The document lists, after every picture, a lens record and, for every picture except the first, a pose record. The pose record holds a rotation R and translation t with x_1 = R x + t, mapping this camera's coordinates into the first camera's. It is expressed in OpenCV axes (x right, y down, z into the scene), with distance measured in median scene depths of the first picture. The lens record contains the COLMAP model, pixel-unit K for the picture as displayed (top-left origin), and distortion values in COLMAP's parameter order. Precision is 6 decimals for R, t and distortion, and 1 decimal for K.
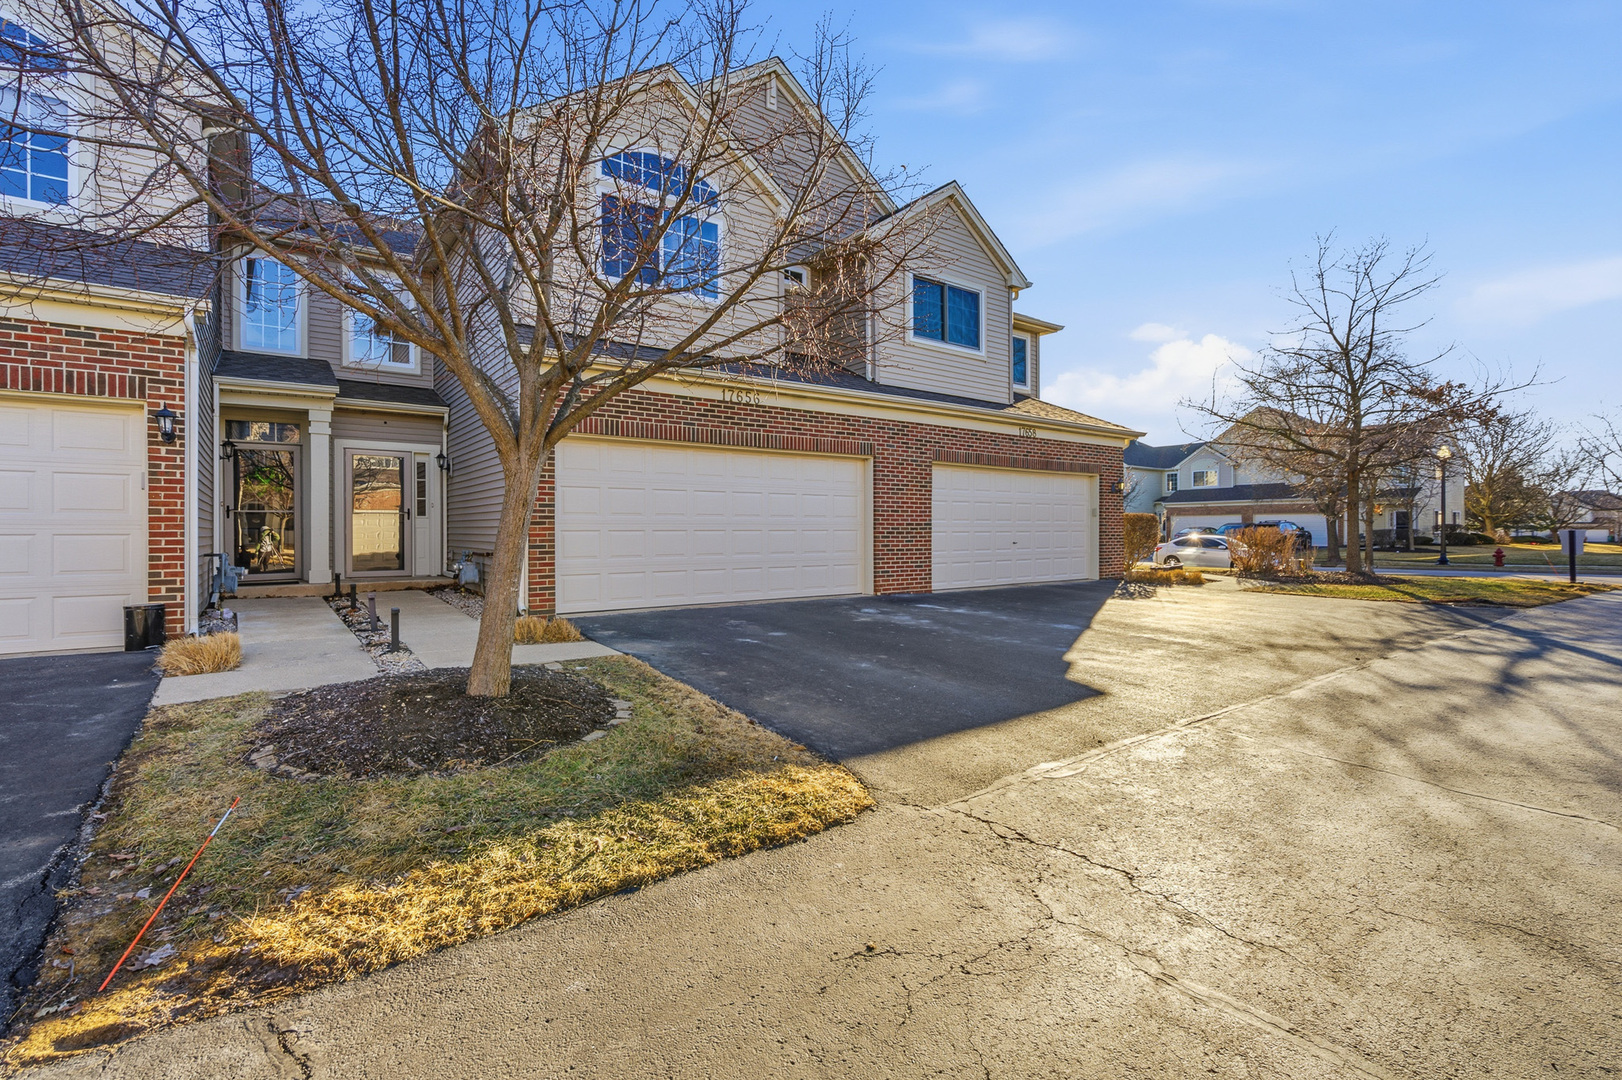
lens RADIAL K [[751.8, 0, 811.7], [0, 751.8, 527.1], [0, 0, 1]] dist [-0.007072, 0.005140]
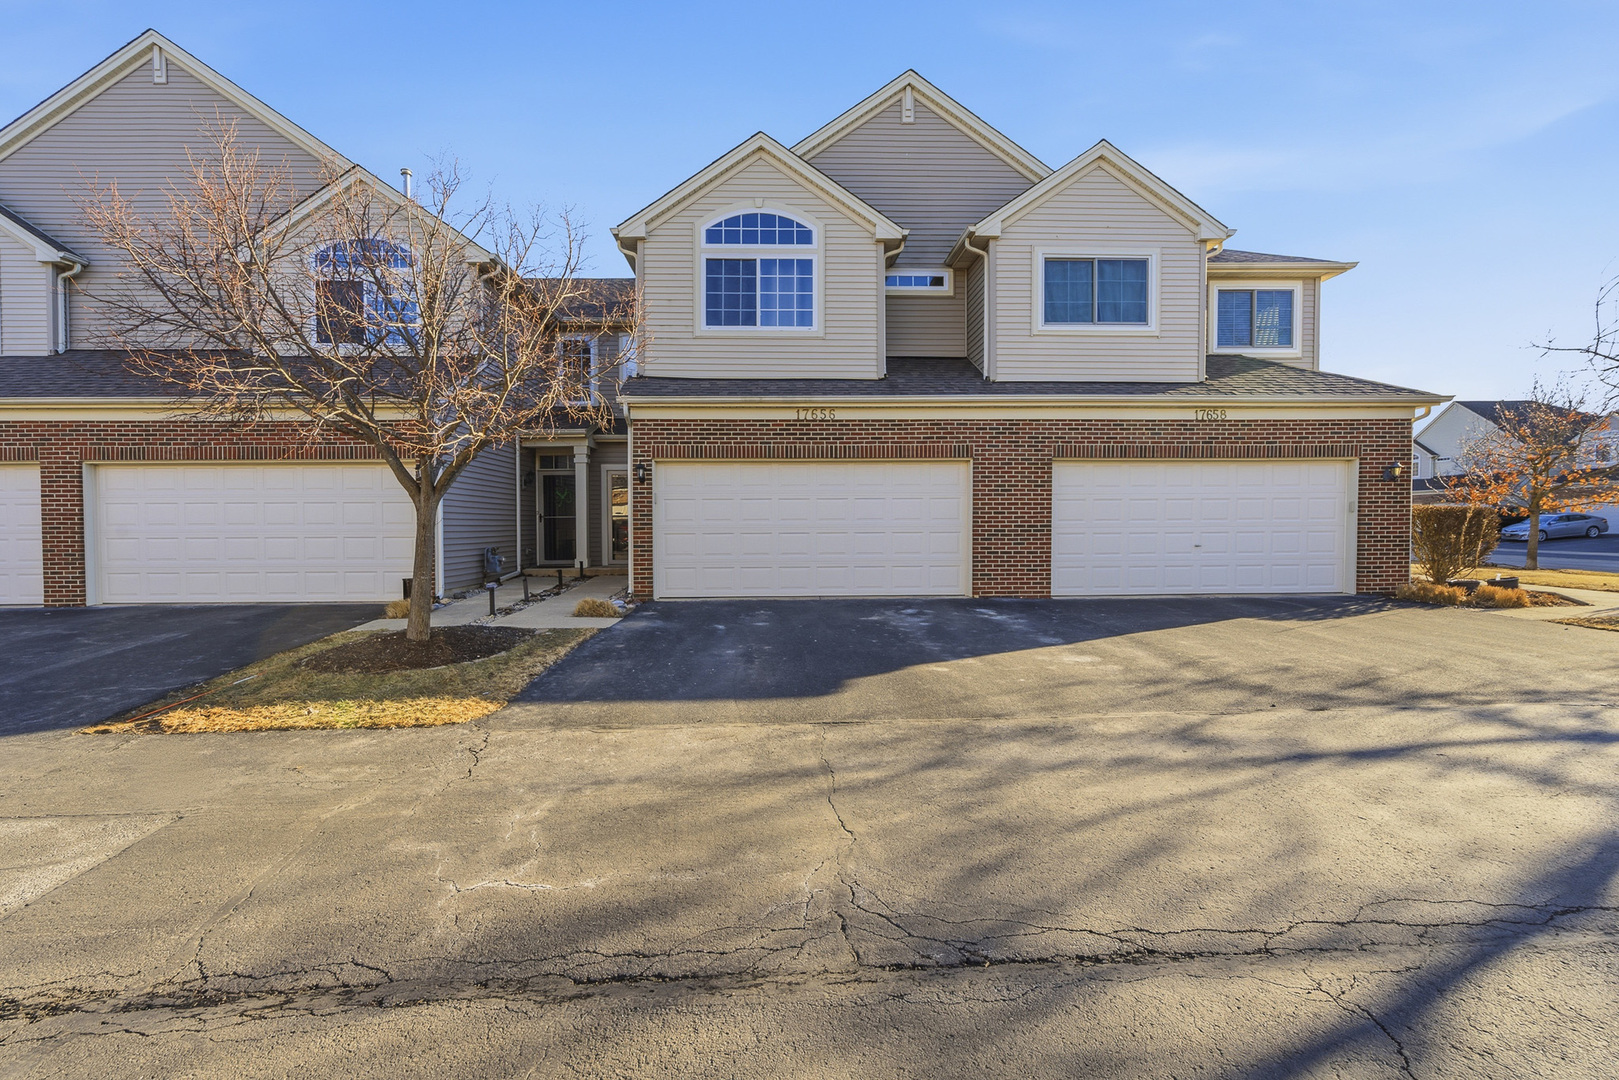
lens RADIAL K [[750.5, 0, 782.8], [0, 750.5, 547.4], [0, 0, 1]] dist [-0.007072, 0.005140]
pose [[0.816998, 0.020829, -0.576264, 0.434620], [0.005852, 0.998996, 0.044406, -0.020779], [0.576610, -0.039652, 0.816057, 0.040173]]
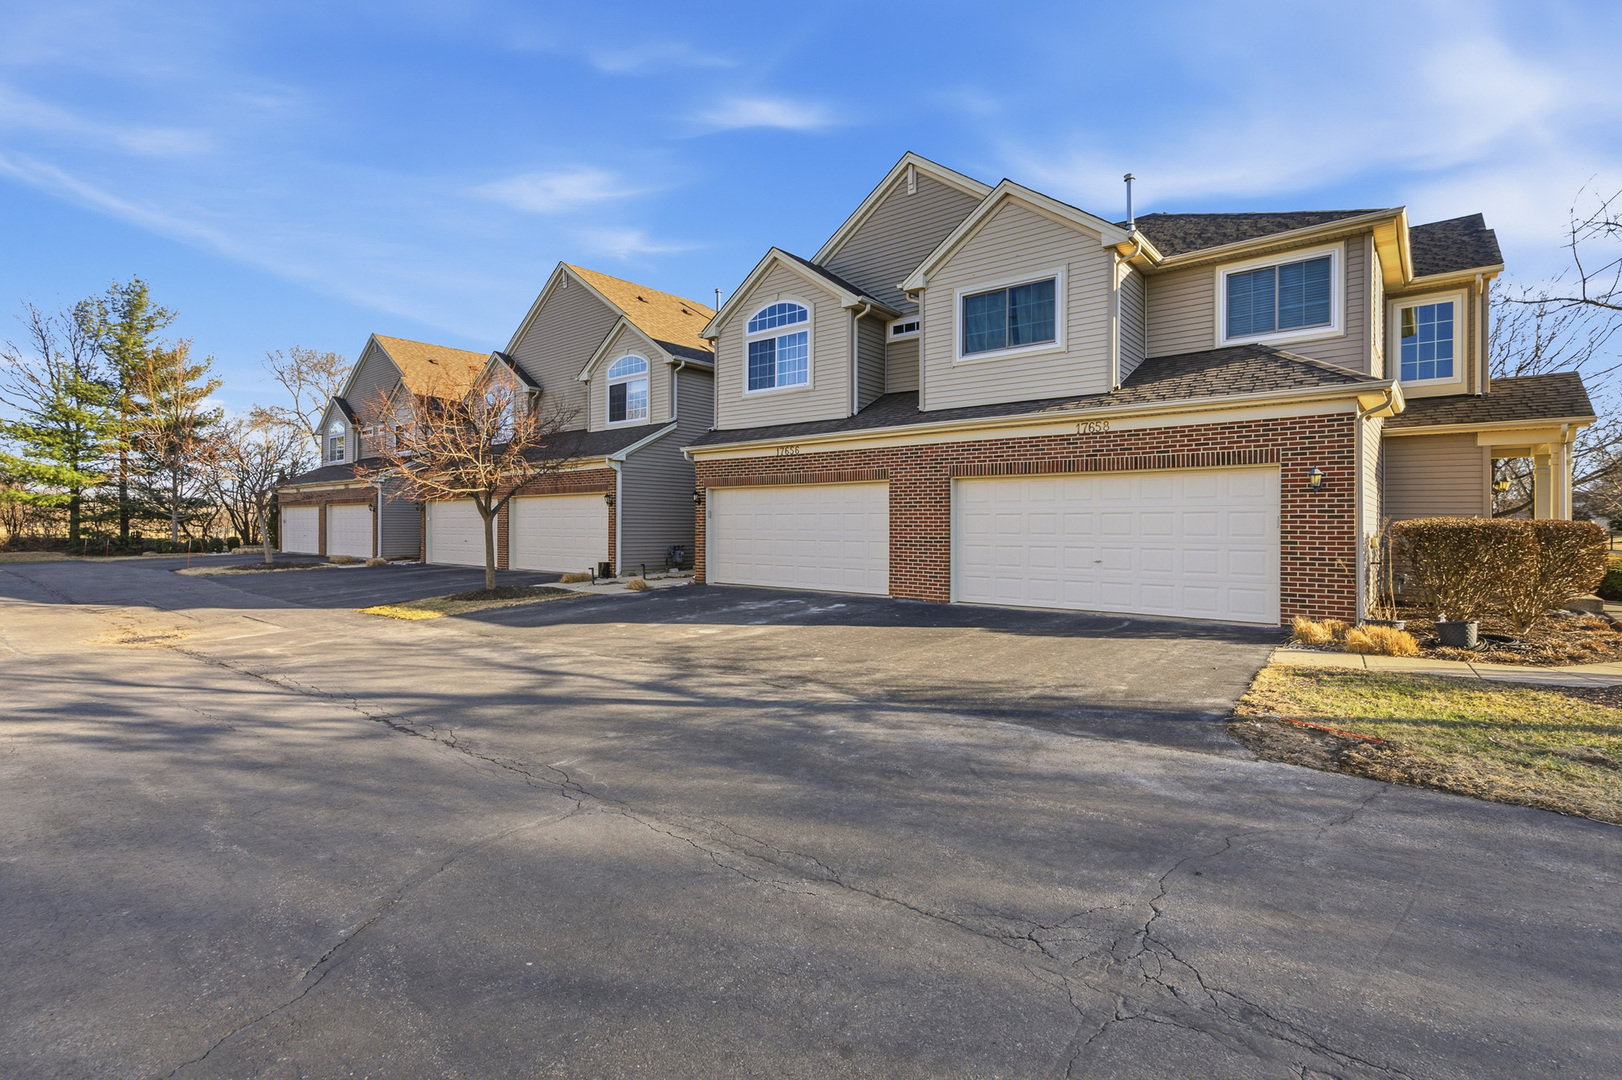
lens RADIAL K [[751.8, 0, 808.9], [0, 751.8, 520.3], [0, 0, 1]] dist [-0.007072, 0.005140]
pose [[0.240497, -0.003279, -0.970644, 1.146279], [0.001443, 0.999994, -0.003021, -0.026238], [0.970649, -0.000674, 0.240500, 0.574568]]
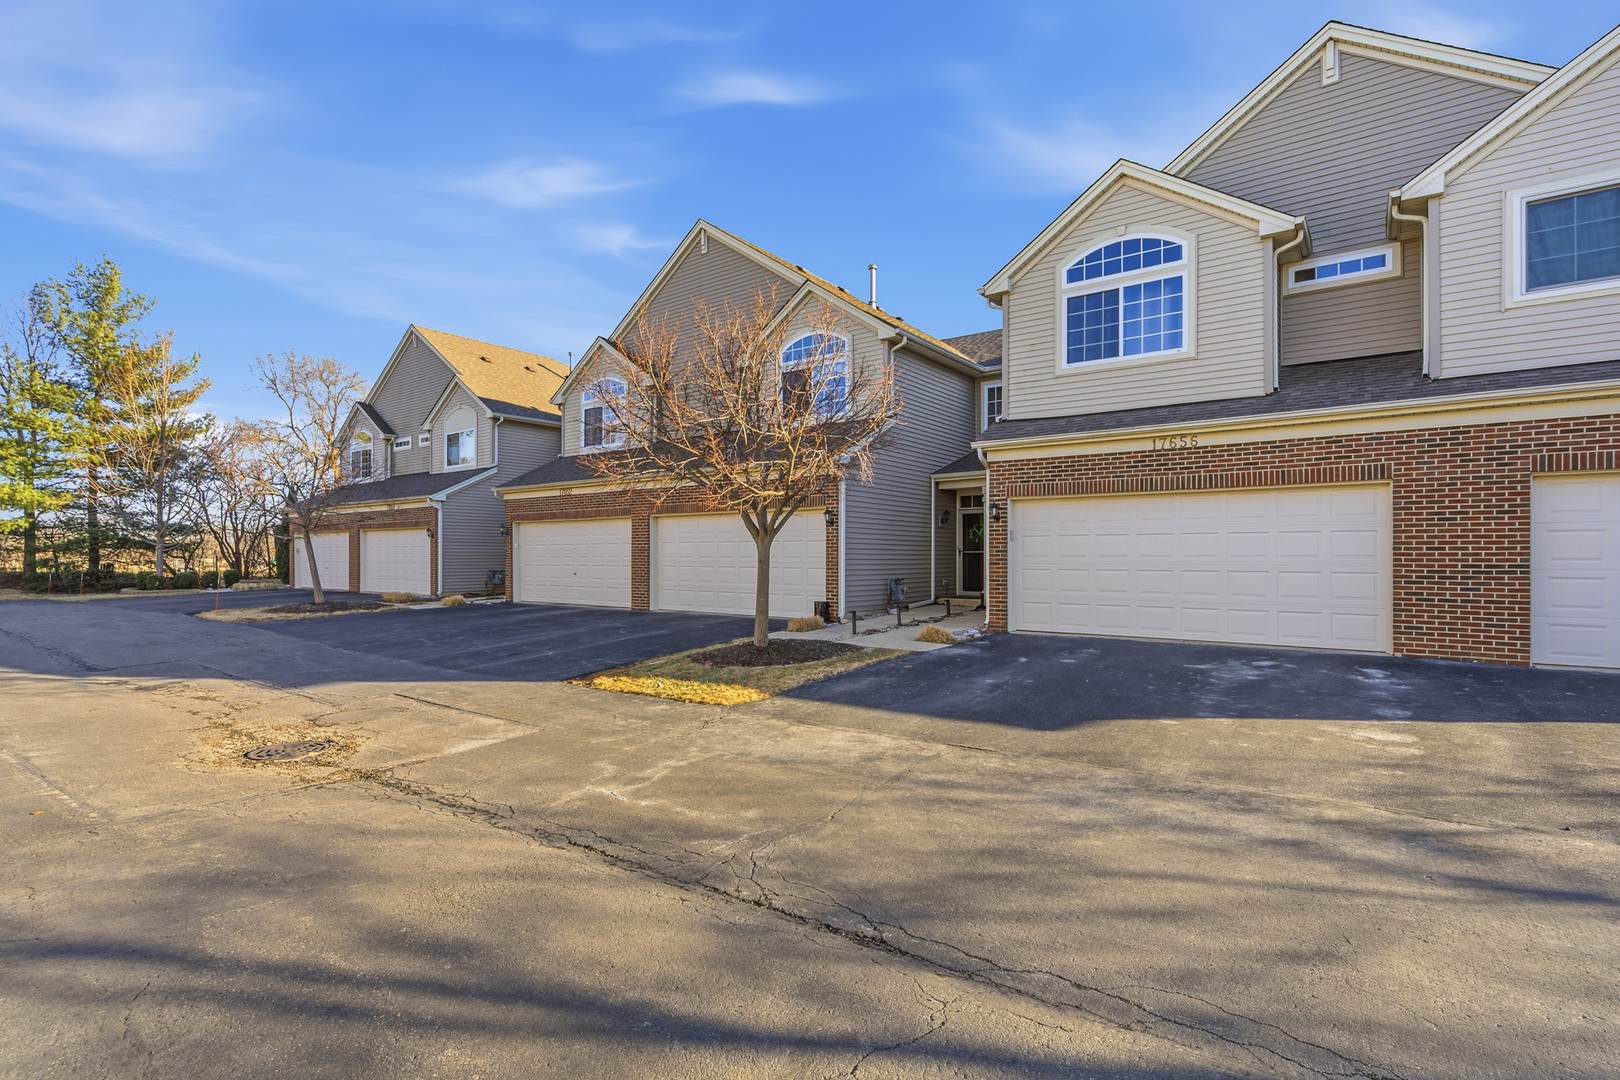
lens RADIAL K [[750.9, 0, 813.0], [0, 750.9, 552.9], [0, 0, 1]] dist [-0.007072, 0.005140]
pose [[0.291528, 0.001913, -0.956560, 0.634014], [0.007452, 0.999963, 0.004271, -0.024311], [0.956533, -0.008374, 0.291503, 0.182188]]
